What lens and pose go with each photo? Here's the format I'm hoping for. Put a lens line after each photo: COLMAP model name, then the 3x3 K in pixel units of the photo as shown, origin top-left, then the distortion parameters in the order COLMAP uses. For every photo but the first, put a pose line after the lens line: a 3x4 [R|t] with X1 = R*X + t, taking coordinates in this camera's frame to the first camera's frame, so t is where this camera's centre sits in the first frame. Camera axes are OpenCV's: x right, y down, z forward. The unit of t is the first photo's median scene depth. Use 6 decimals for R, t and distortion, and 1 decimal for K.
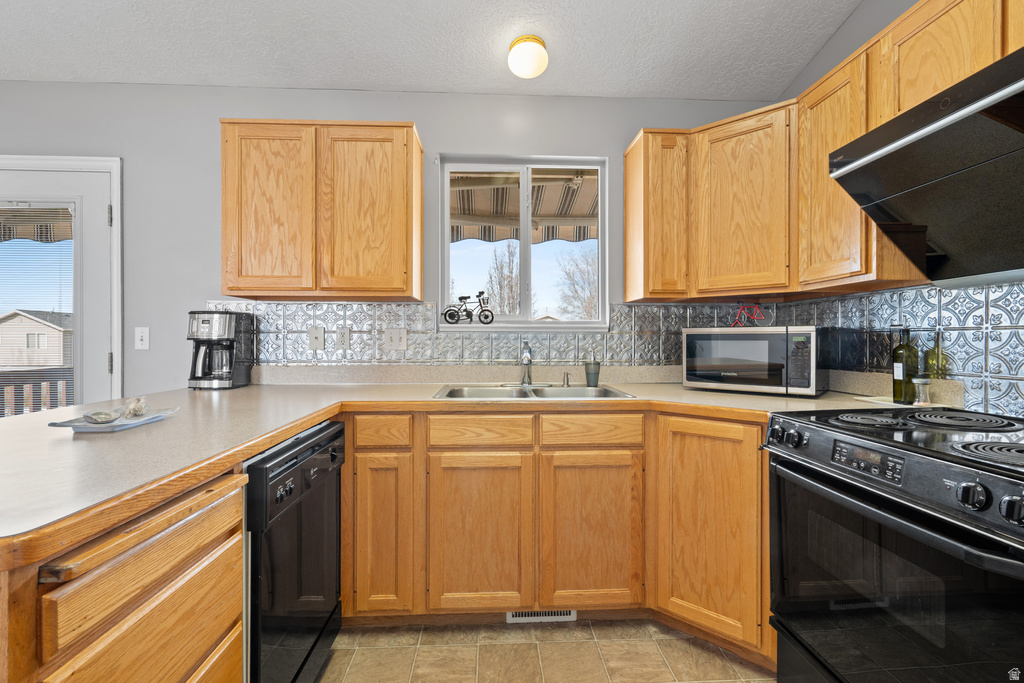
lens RADIAL K [[466.6, 0, 555.1], [0, 466.6, 338.3], [0, 0, 1]] dist [-0.006996, -0.000178]
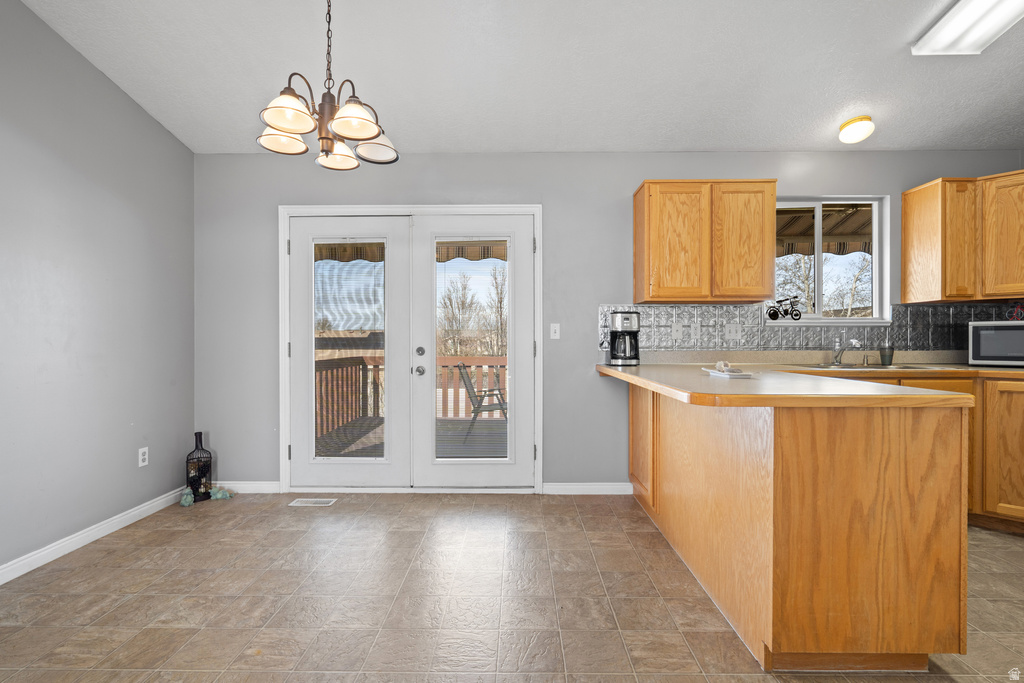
lens RADIAL K [[466.6, 0, 511.5], [0, 466.6, 343.5], [0, 0, 1]] dist [-0.006996, -0.000178]
pose [[0.997277, -0.002219, -0.073720, -0.987890], [0.003097, 0.999926, 0.011796, 0.022265], [0.073688, -0.011992, 0.997209, -0.477915]]
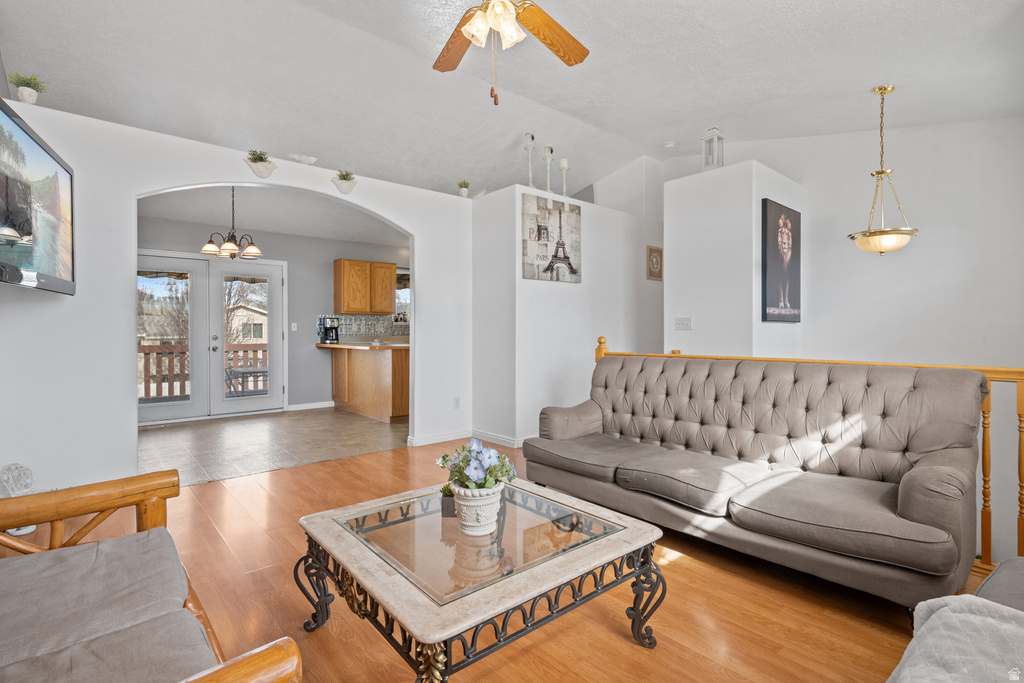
lens RADIAL K [[507.5, 0, 516.2], [0, 507.5, 332.2], [0, 0, 1]] dist [-0.000416, 0.001094]
pose [[0.798627, -0.005644, 0.601799, -1.785266], [-0.000312, 0.999952, 0.009793, 0.002325], [-0.601826, -0.008008, 0.798587, -2.406300]]
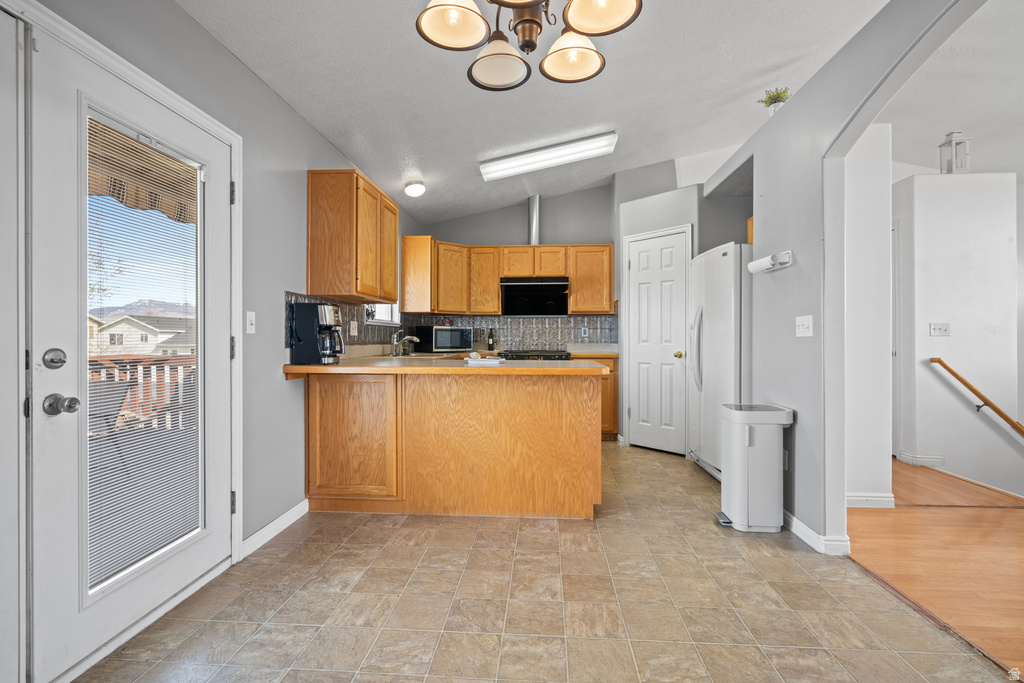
lens RADIAL K [[466.6, 0, 517.1], [0, 466.6, 339.9], [0, 0, 1]] dist [-0.006996, -0.000178]
pose [[0.117825, -0.004786, 0.993023, -1.972774], [-0.008819, 0.999944, 0.005866, 0.029231], [-0.992995, -0.009448, 0.117777, 0.324118]]
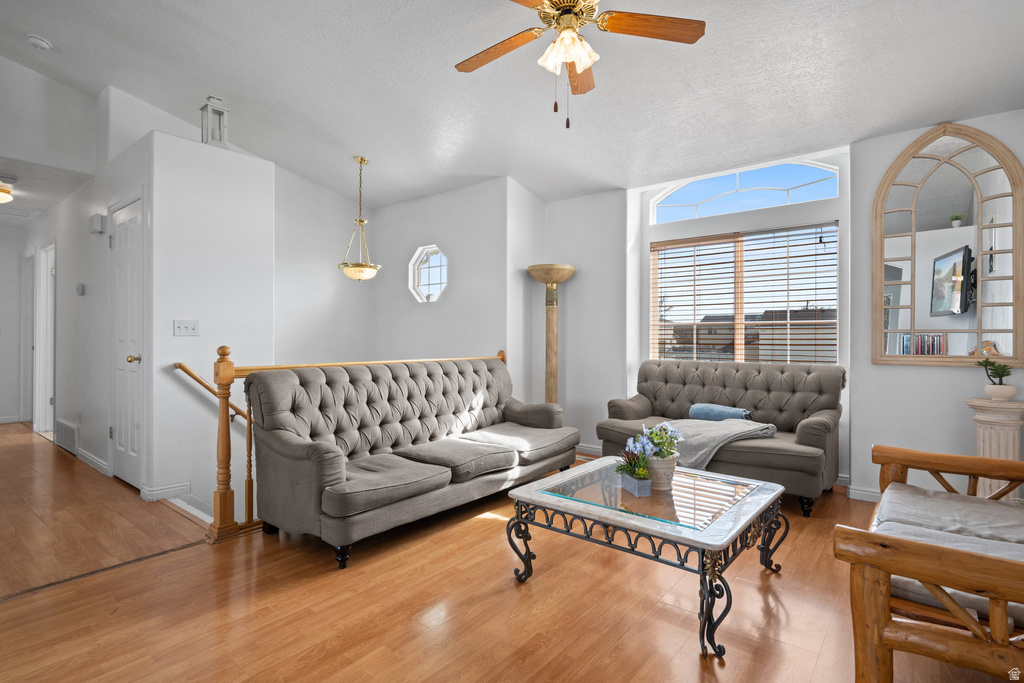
lens RADIAL K [[507.5, 0, 522.2], [0, 507.5, 335.5], [0, 0, 1]] dist [-0.000416, 0.001094]
pose [[-0.748979, -0.002788, 0.662587, -1.859864], [-0.010986, 0.999906, -0.008212, 0.009257], [-0.662502, -0.013429, -0.748940, -0.631775]]
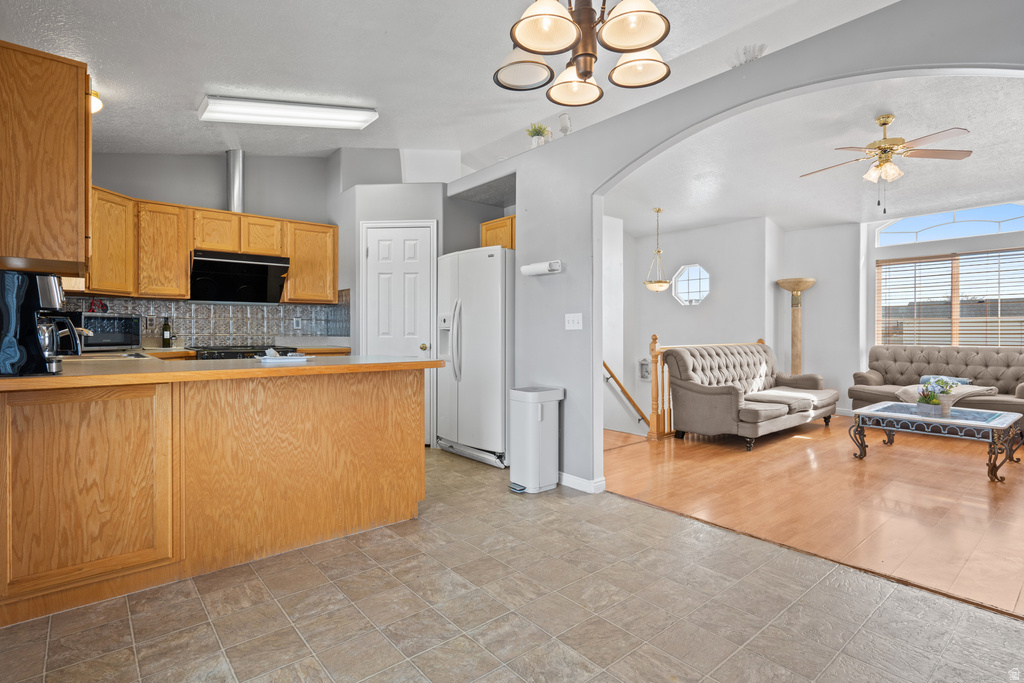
lens RADIAL K [[507.5, 0, 520.3], [0, 507.5, 335.6], [0, 0, 1]] dist [-0.000416, 0.001094]
pose [[-0.611857, -0.009227, 0.790914, -1.912828], [-0.008801, 0.999949, 0.004858, 0.033916], [-0.790919, -0.003989, -0.611908, 0.889055]]
